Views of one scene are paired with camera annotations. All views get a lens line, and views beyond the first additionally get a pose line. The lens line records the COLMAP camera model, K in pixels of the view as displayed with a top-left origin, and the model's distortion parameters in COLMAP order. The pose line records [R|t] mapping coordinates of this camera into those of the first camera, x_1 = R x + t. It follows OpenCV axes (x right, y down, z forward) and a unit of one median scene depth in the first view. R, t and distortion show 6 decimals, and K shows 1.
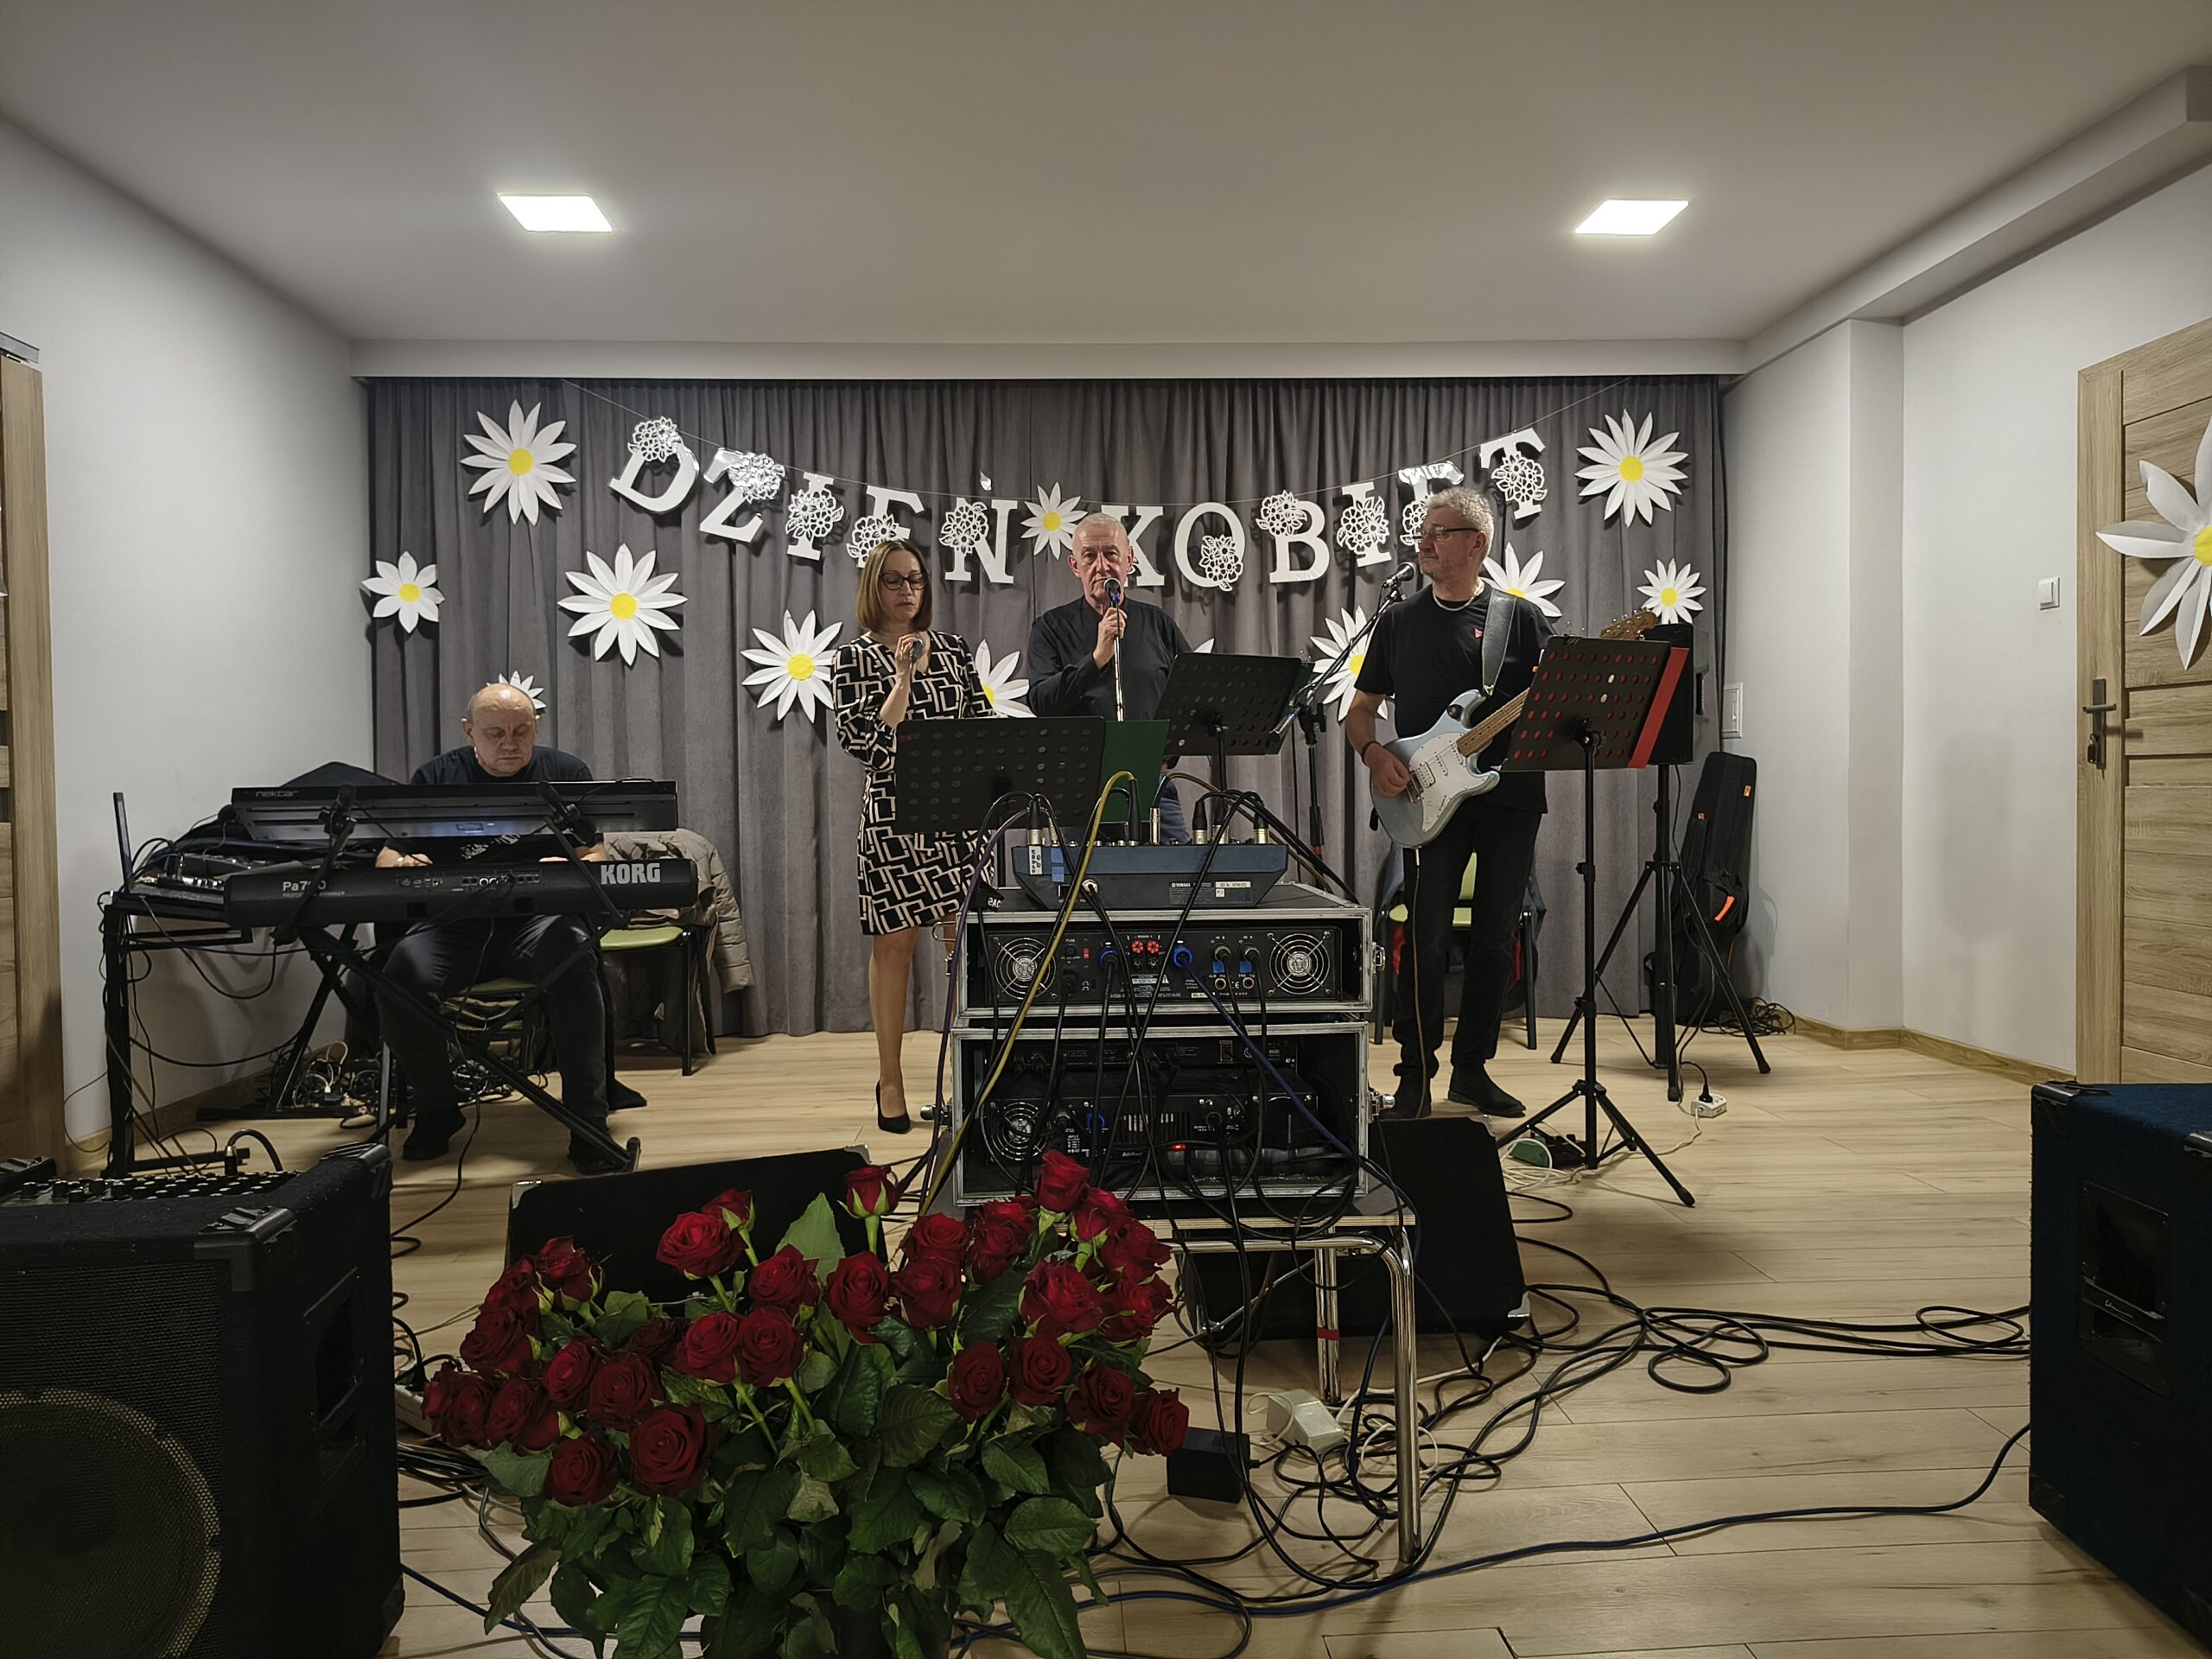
lens RADIAL K [[1536.2, 0, 1106.0], [0, 1536.2, 829.5], [0, 0, 1]] dist [-0.045736, 0.289133]
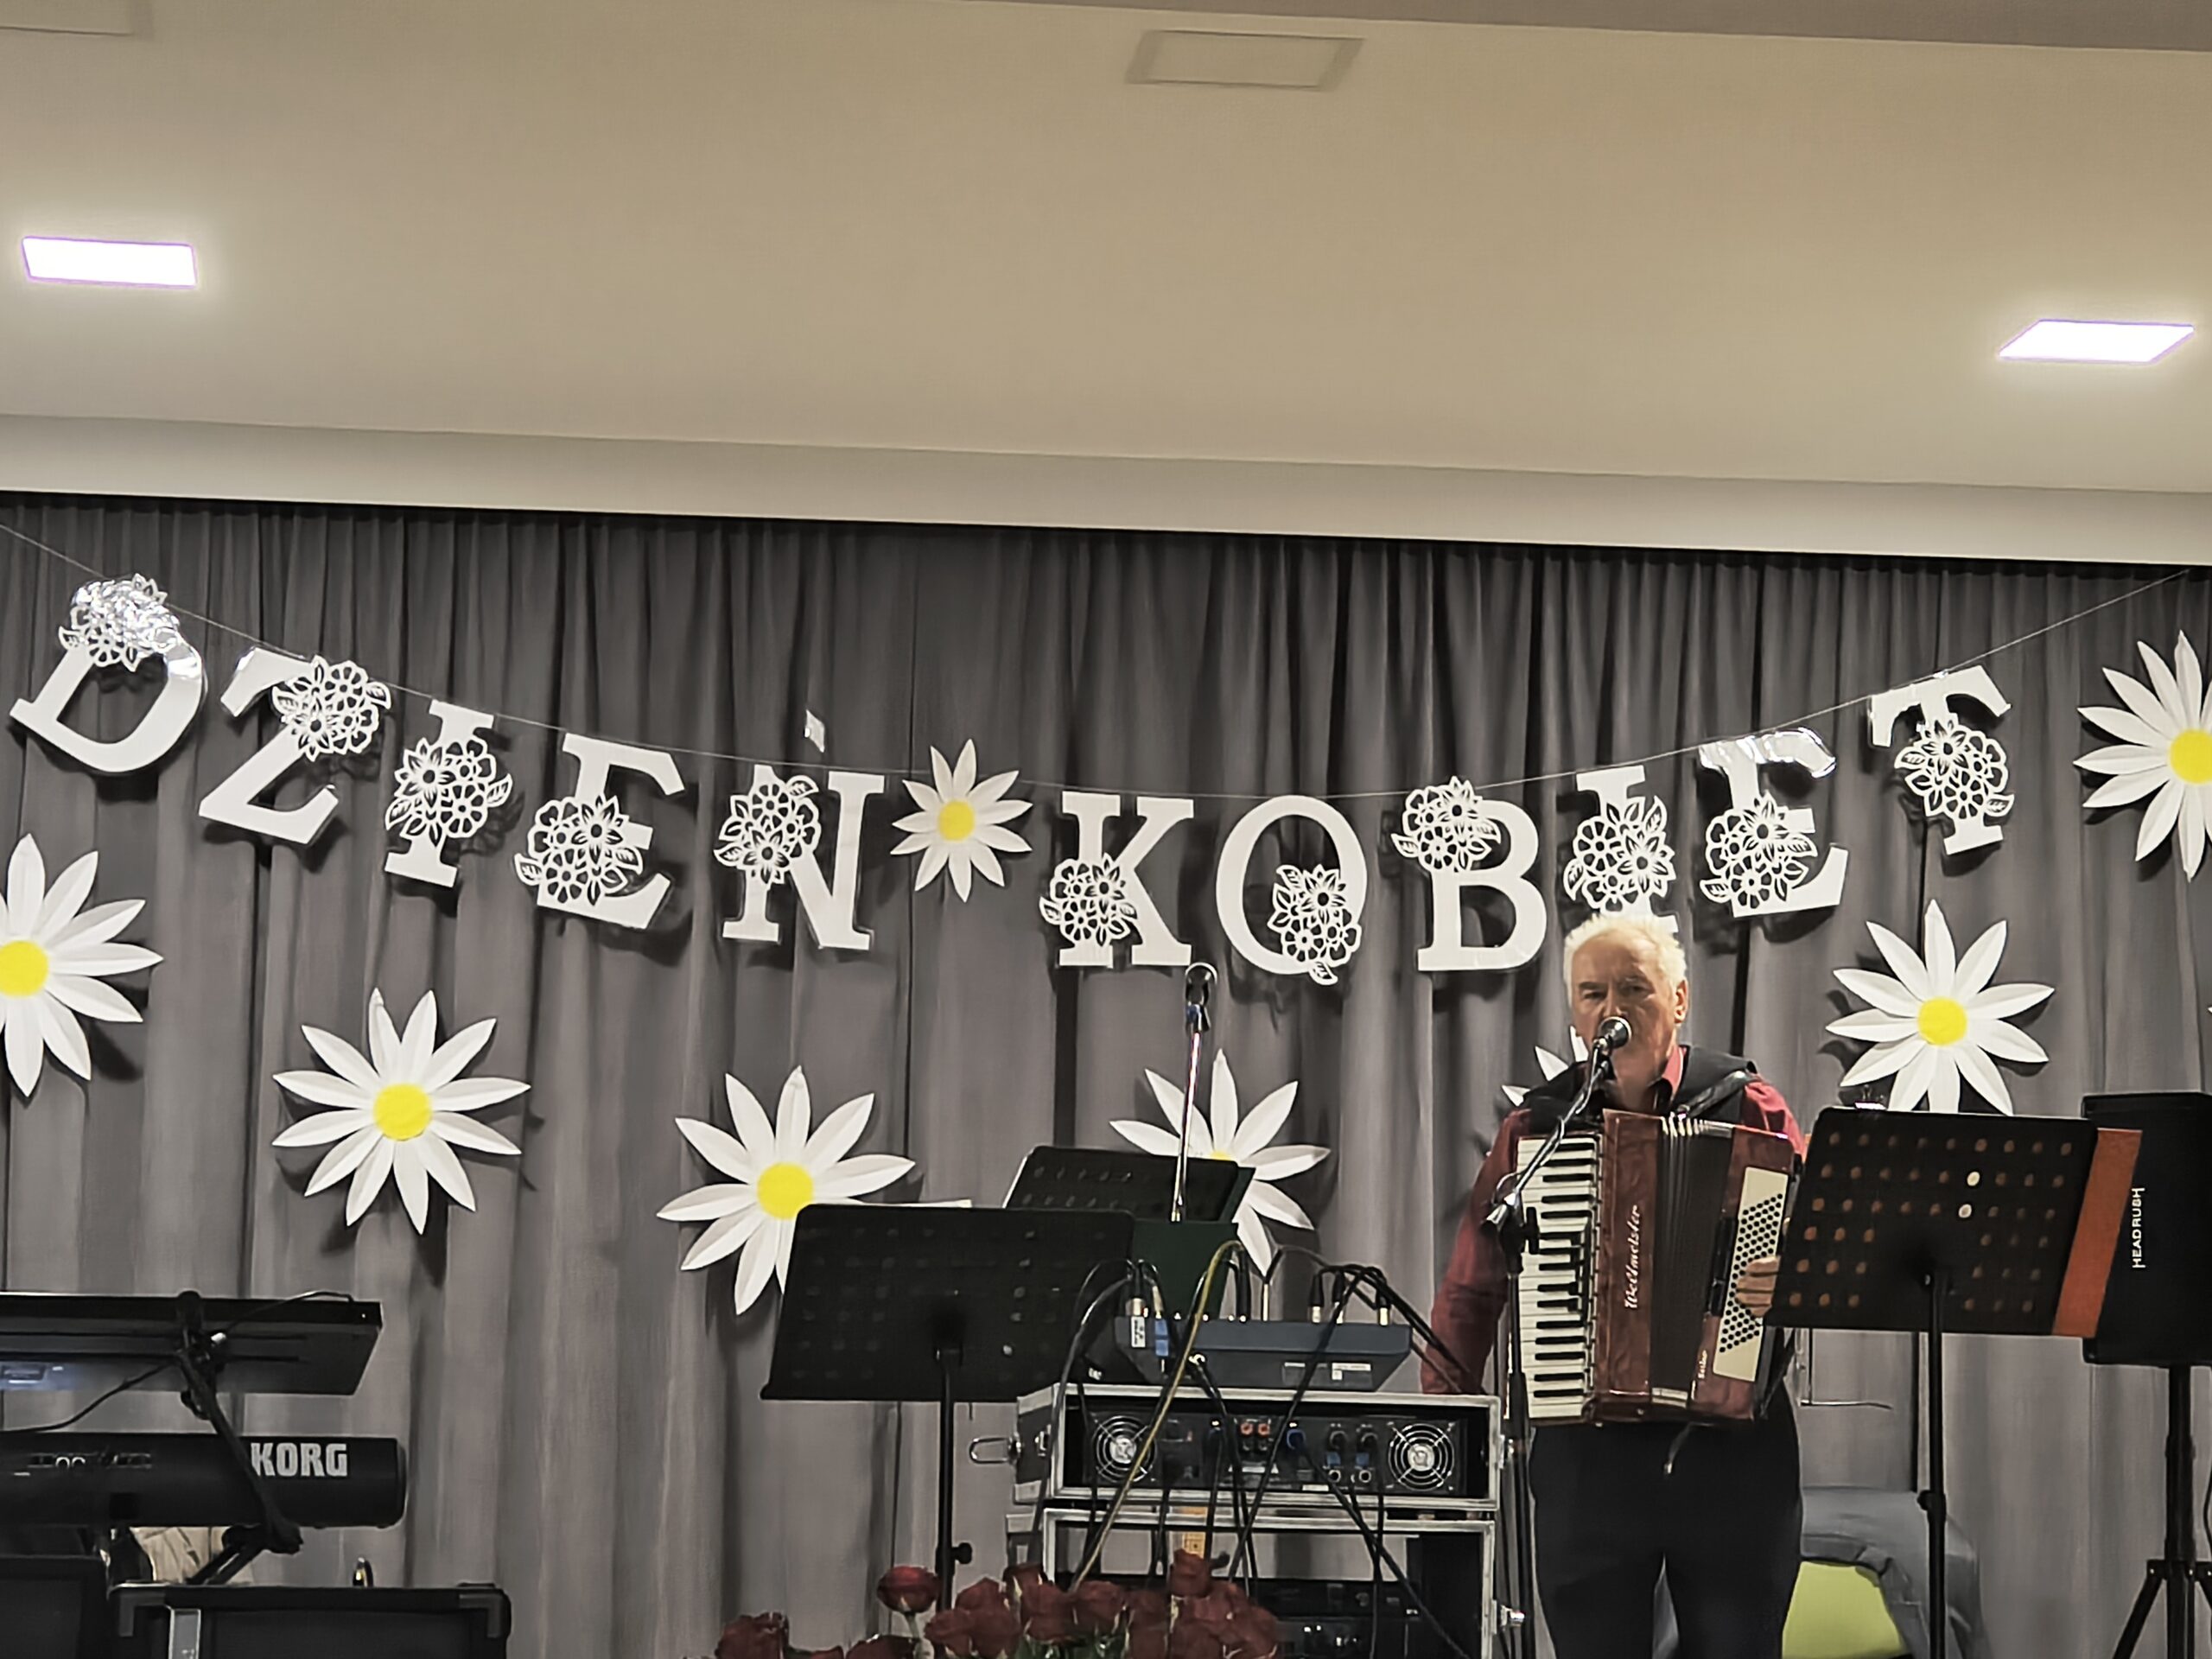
lens RADIAL K [[6219.1, 0, 1075.2], [0, 6219.1, 826.6], [0, 0, 1]] dist [-0.166260, 9.468406]
pose [[0.998288, 0.038178, 0.044321, -0.082957], [-0.030636, 0.986663, -0.159869, 0.101249], [-0.049833, 0.158237, 0.986143, -0.867143]]
